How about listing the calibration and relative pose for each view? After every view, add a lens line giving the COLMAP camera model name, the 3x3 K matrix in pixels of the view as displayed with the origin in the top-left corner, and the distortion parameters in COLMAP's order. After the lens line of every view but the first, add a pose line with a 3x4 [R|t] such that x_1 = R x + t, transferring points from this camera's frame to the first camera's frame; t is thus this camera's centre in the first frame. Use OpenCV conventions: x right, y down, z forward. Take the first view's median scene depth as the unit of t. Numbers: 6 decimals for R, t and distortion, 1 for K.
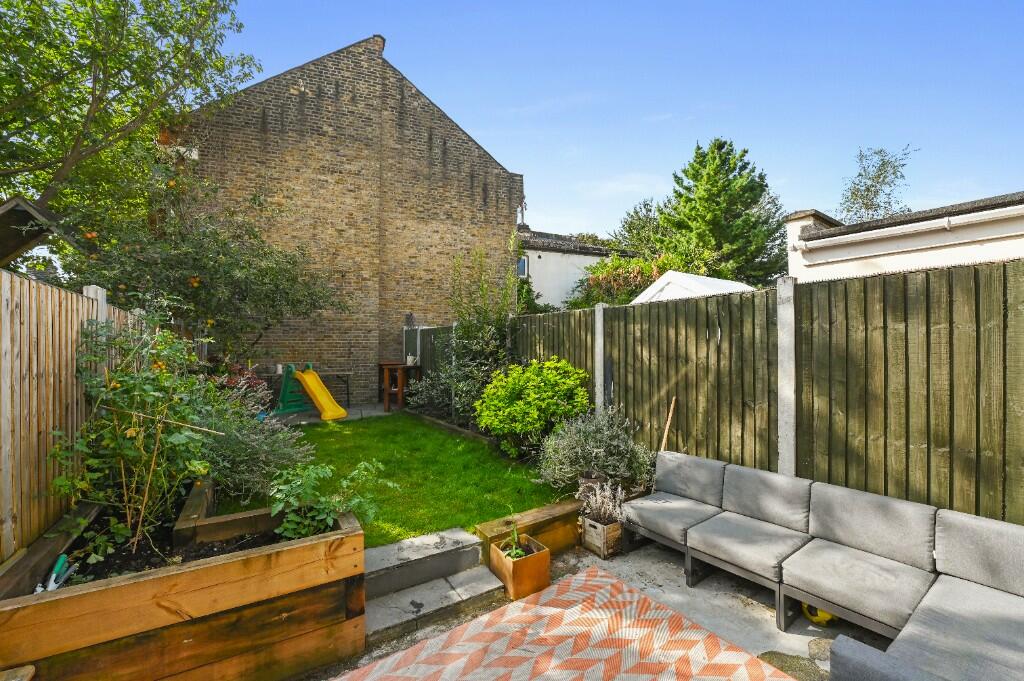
lens RADIAL K [[411.3, 0, 508.2], [0, 411.3, 345.3], [0, 0, 1]] dist [-0.015353, 0.000671]
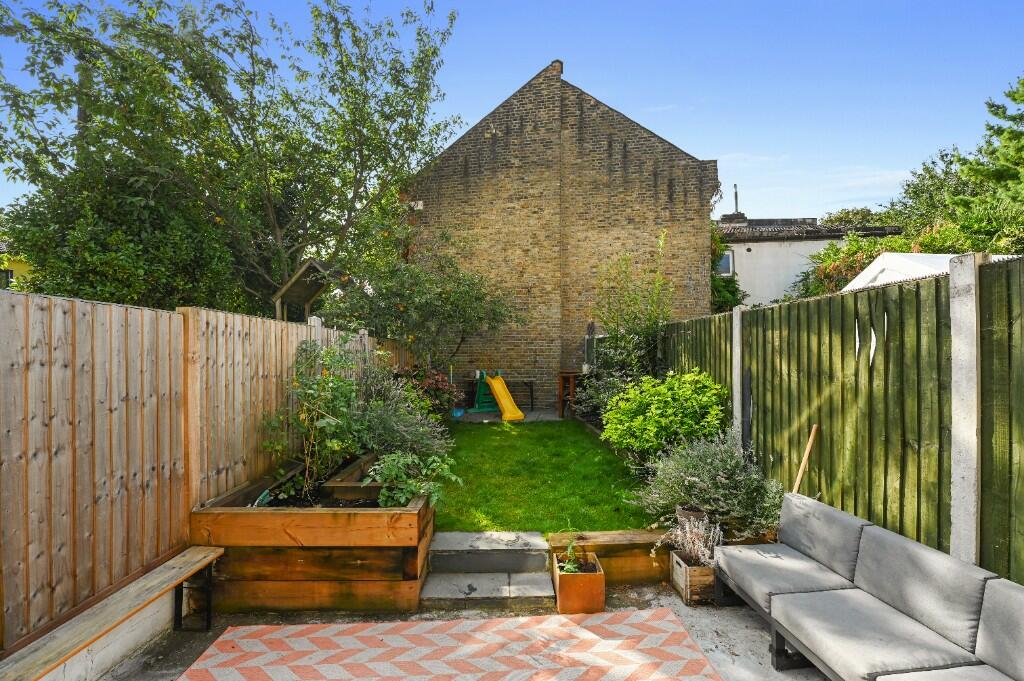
lens RADIAL K [[411.3, 0, 510.9], [0, 411.3, 356.3], [0, 0, 1]] dist [-0.015353, 0.000671]
pose [[0.859138, 0.002525, -0.511737, 0.317861], [0.002219, 0.999960, 0.008658, -0.010450], [0.511739, -0.008574, 0.859098, 0.064393]]
